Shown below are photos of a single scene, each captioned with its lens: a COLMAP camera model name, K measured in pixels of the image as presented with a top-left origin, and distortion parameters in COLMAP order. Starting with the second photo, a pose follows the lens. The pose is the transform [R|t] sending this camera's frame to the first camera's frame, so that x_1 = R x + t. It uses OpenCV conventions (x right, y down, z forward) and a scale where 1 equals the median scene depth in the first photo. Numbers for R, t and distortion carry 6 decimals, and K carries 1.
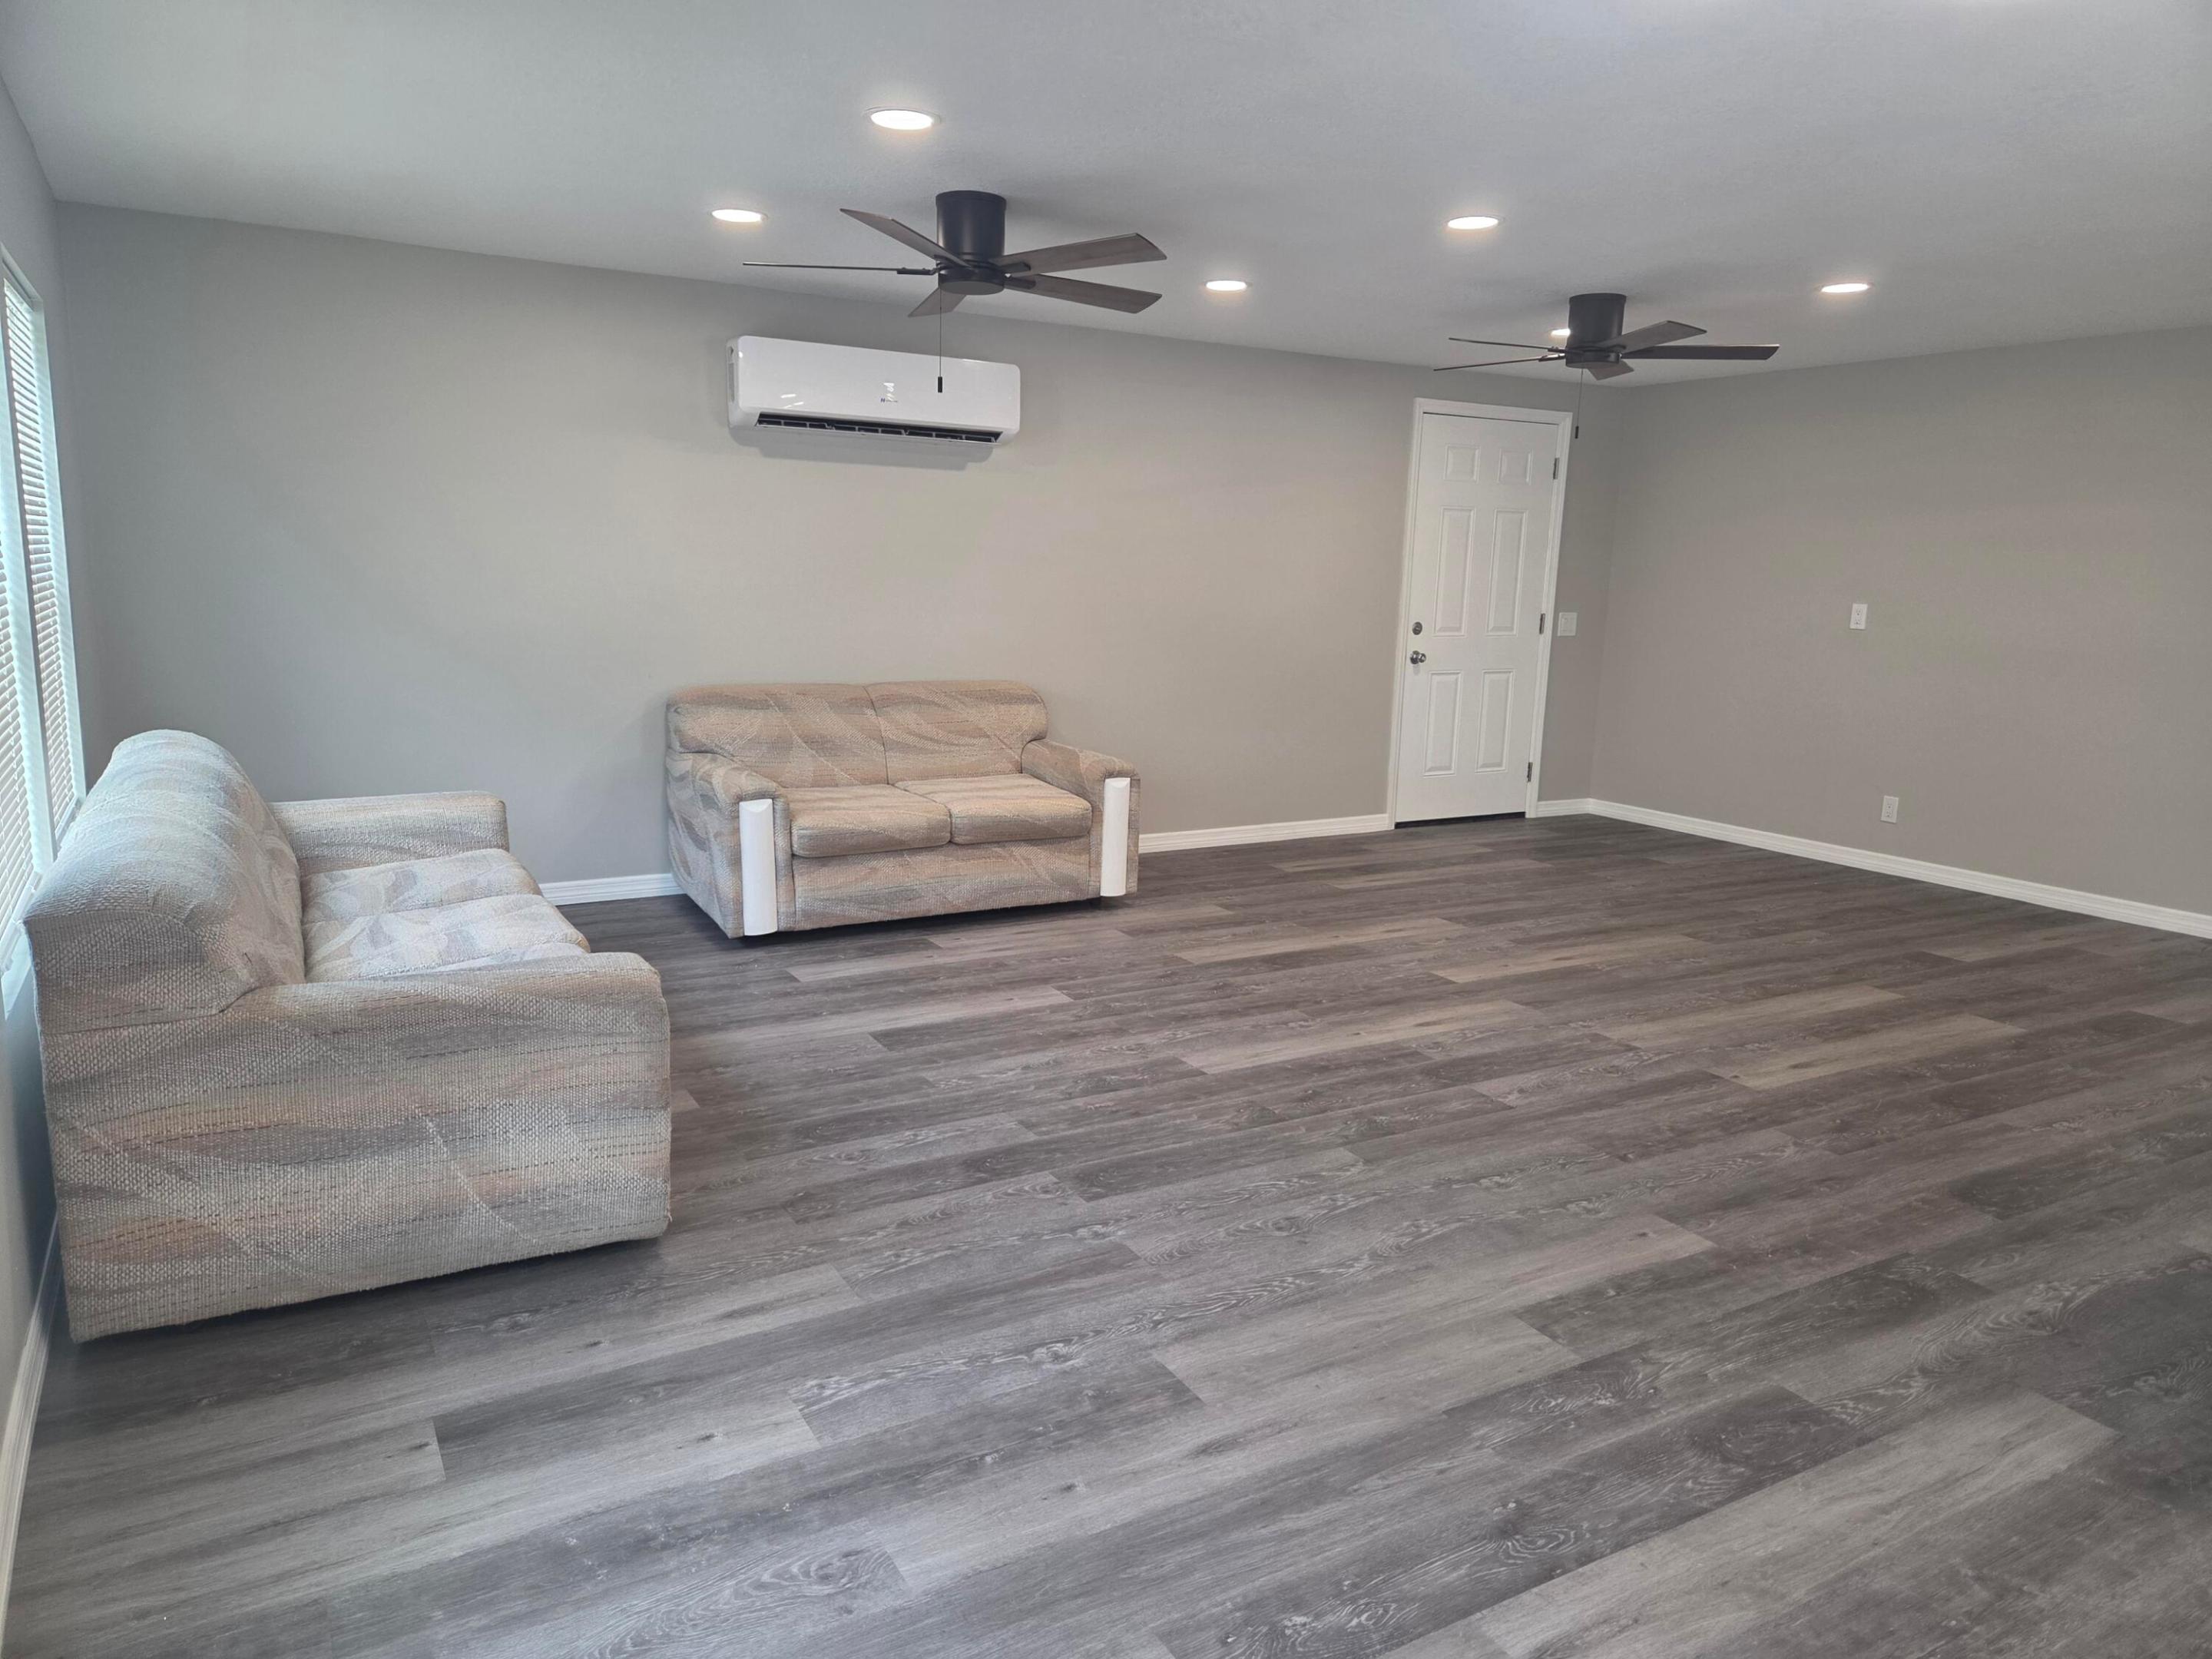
lens RADIAL K [[1474.5, 0, 1100.7], [0, 1474.5, 833.4], [0, 0, 1]] dist [0.060816, -0.042667]
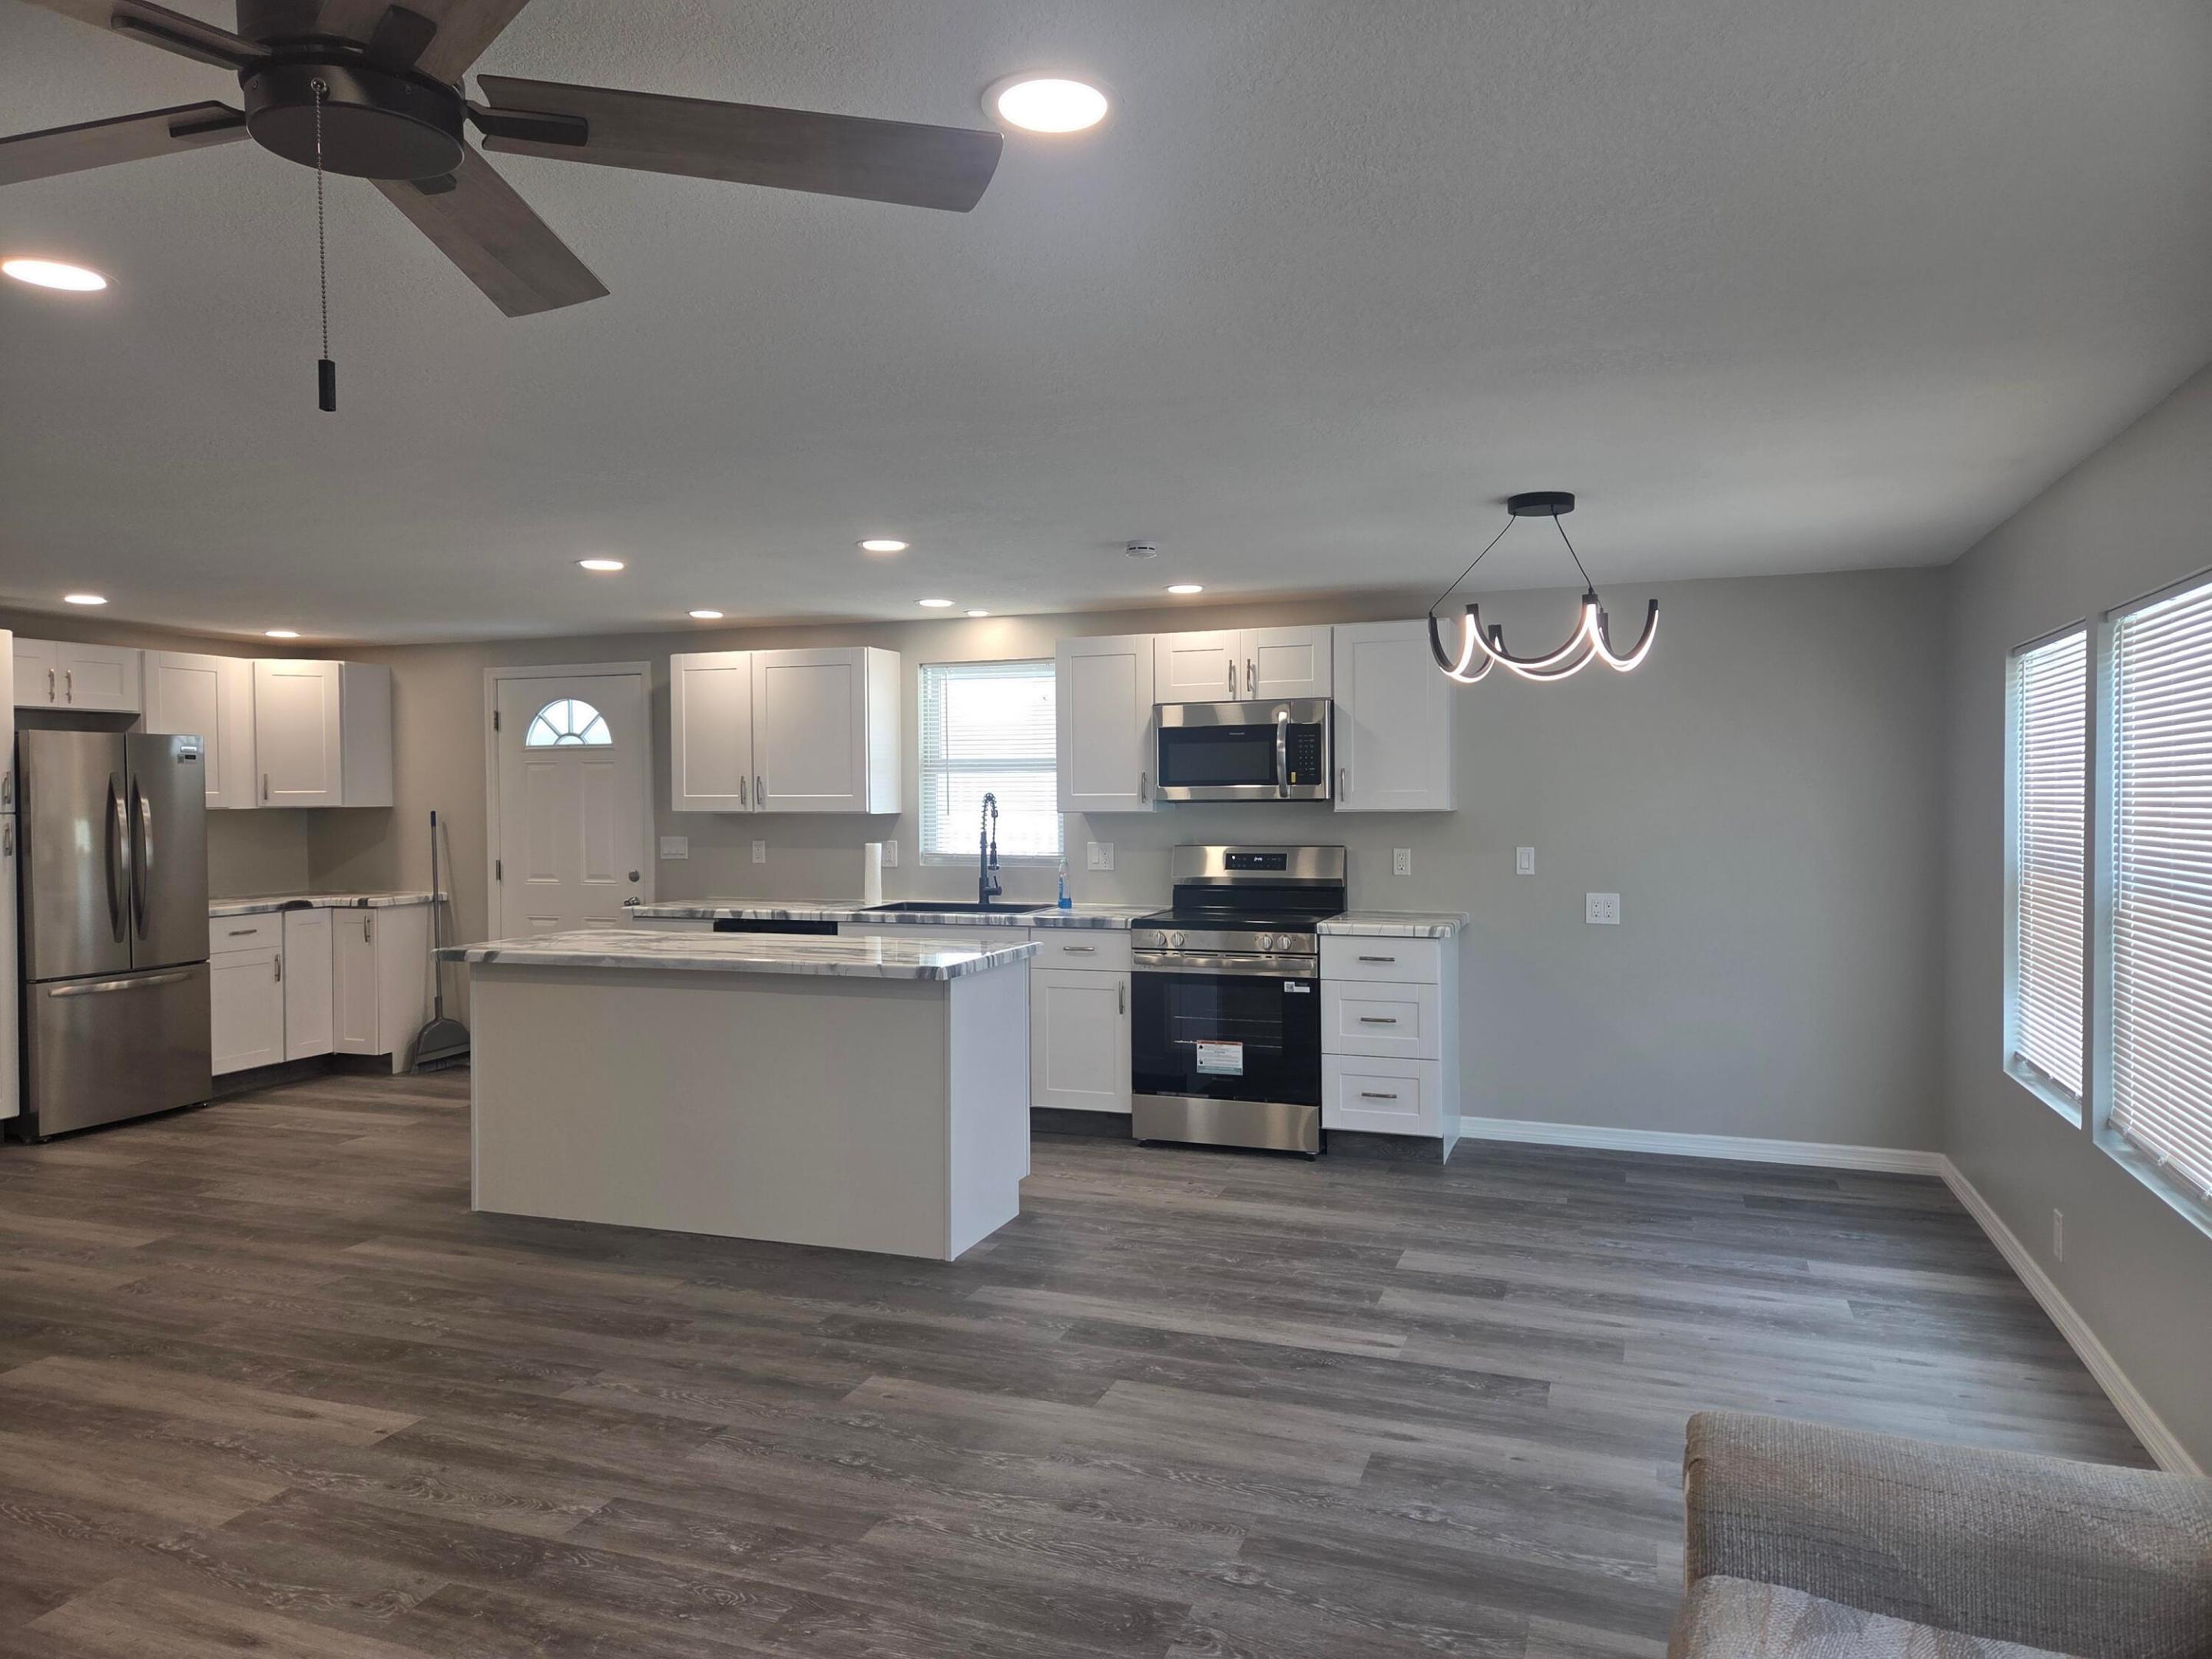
lens RADIAL K [[1474.5, 0, 1096.2], [0, 1474.5, 830.2], [0, 0, 1]] dist [0.060816, -0.042667]
pose [[-0.638132, -0.041933, 0.768784, -0.492291], [0.129777, 0.978370, 0.161088, -0.265122], [-0.758910, 0.202566, -0.618888, 1.189207]]
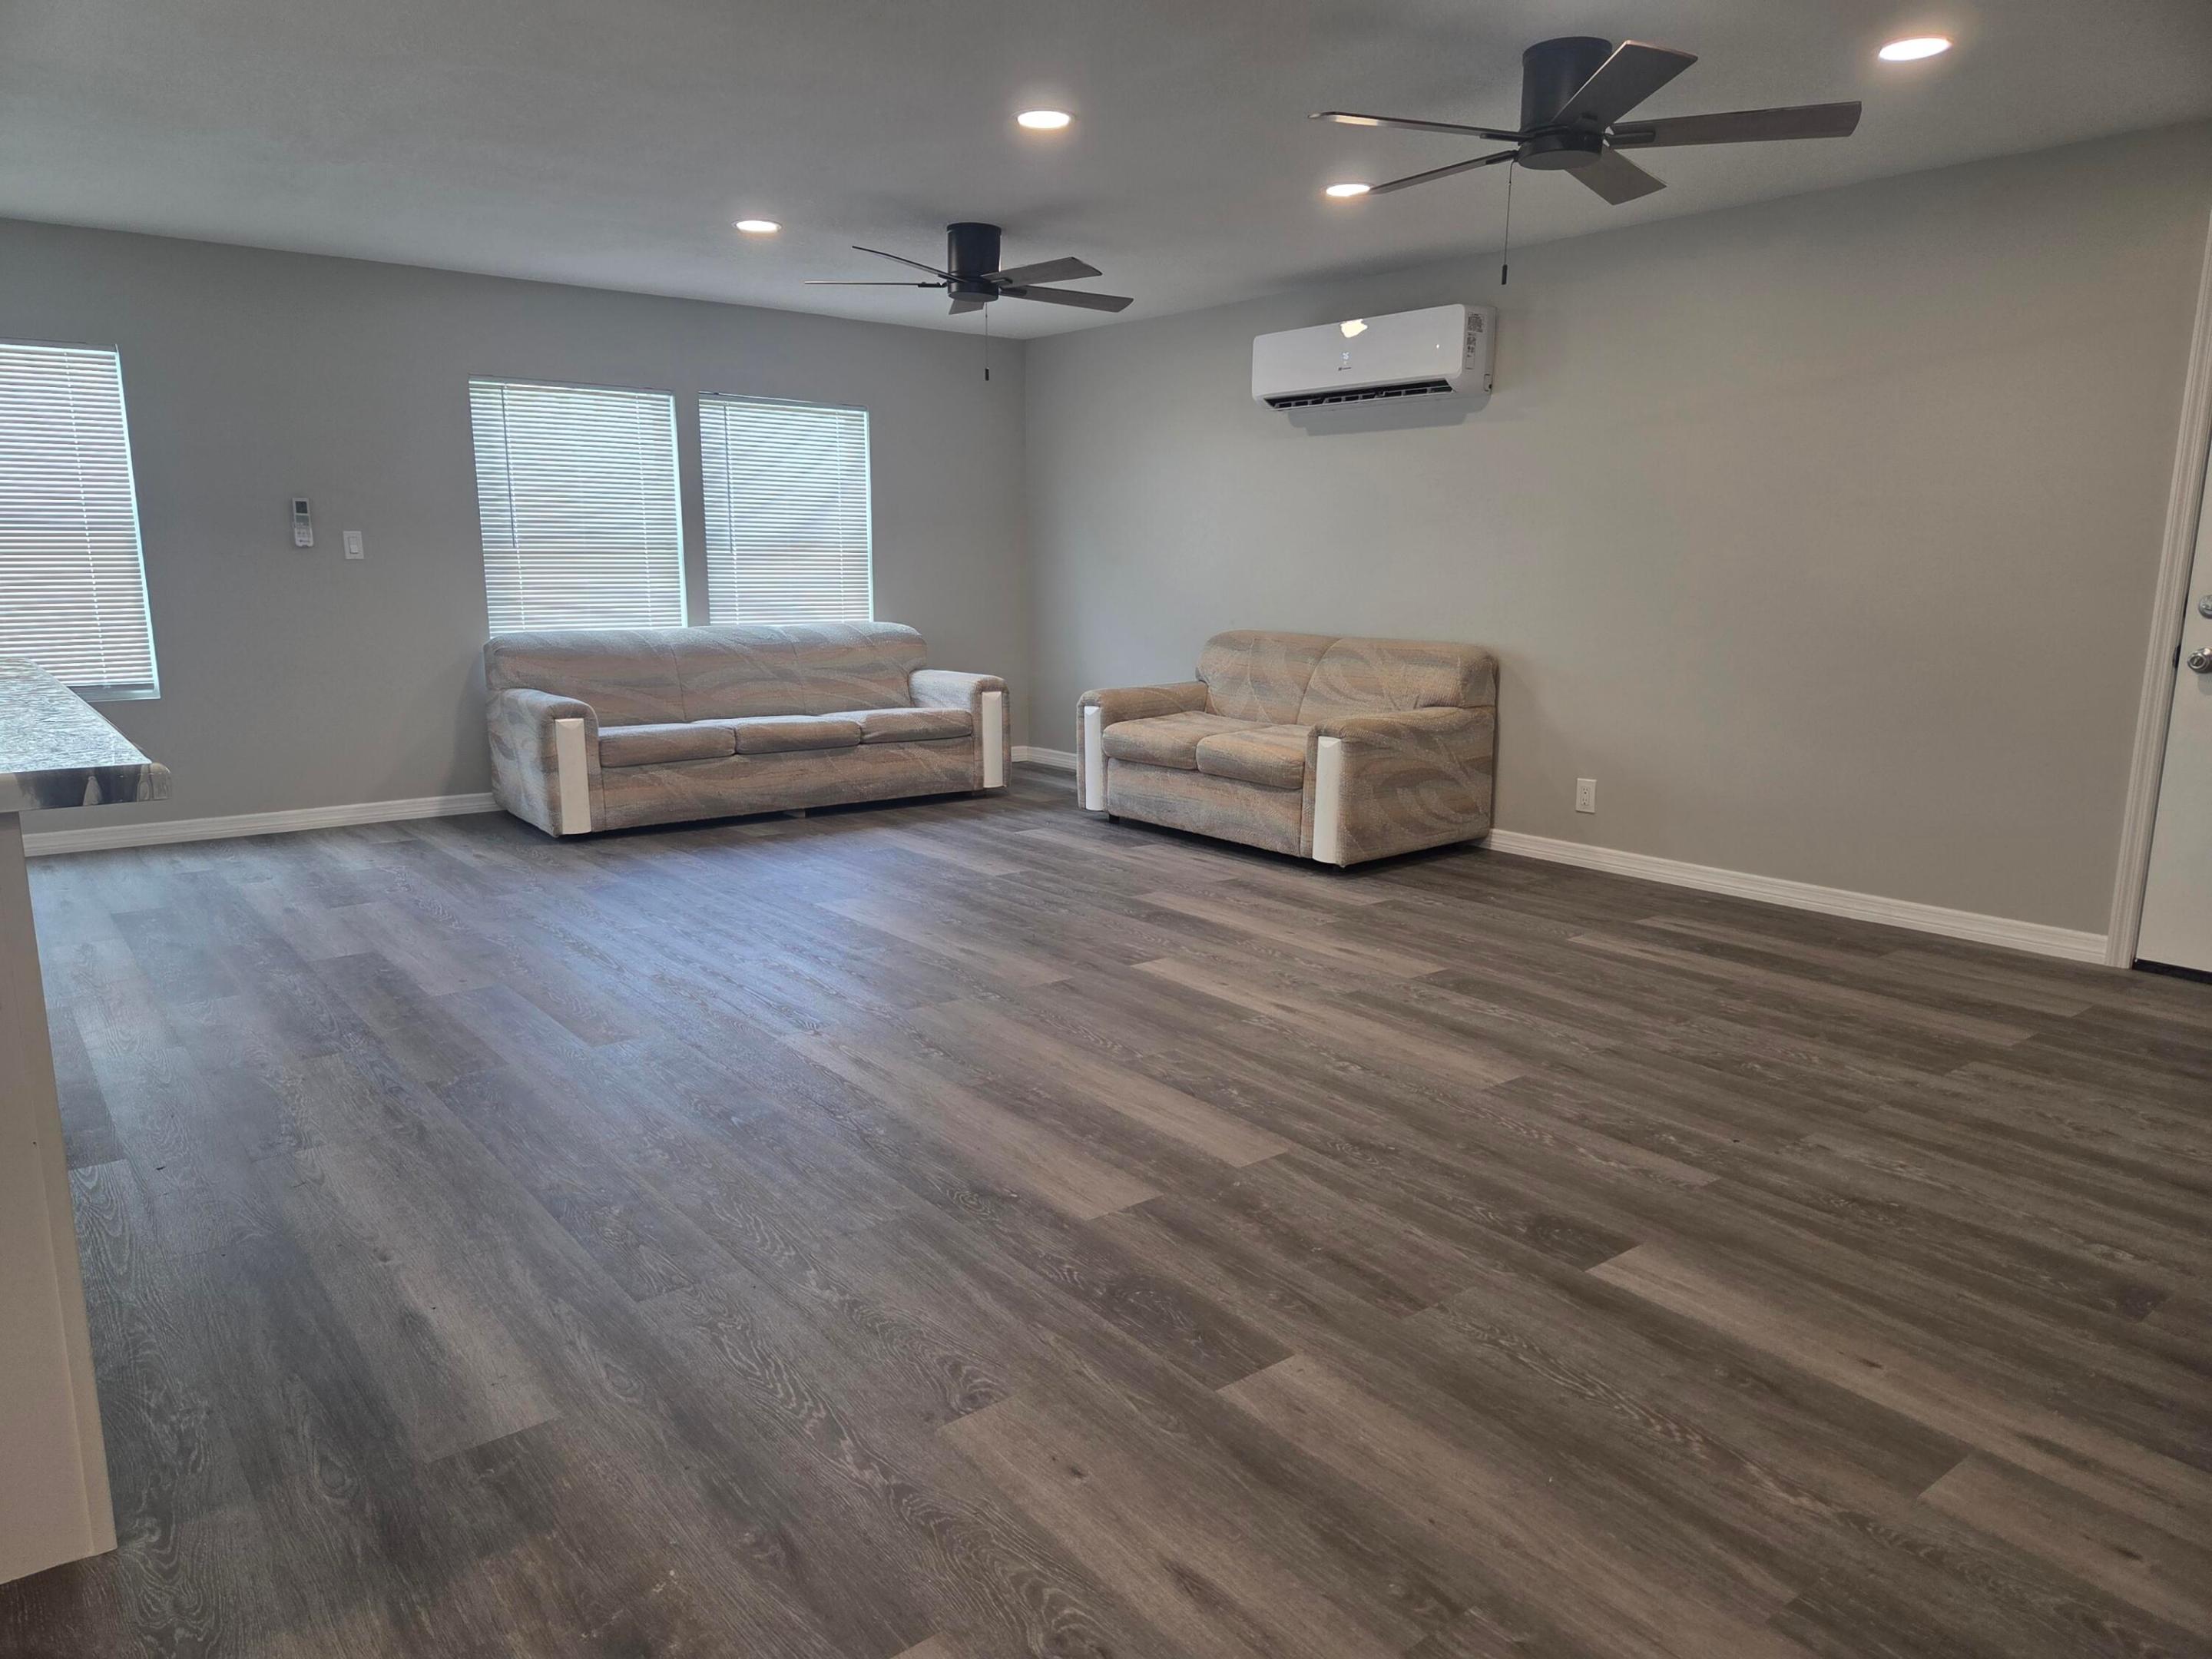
lens RADIAL K [[1474.5, 0, 1096.5], [0, 1474.5, 823.9], [0, 0, 1]] dist [0.060816, -0.042667]
pose [[0.138059, 0.152152, -0.978667, 1.357043], [-0.182668, 0.975090, 0.125827, -0.109760], [0.973433, 0.161399, 0.162413, 1.032218]]
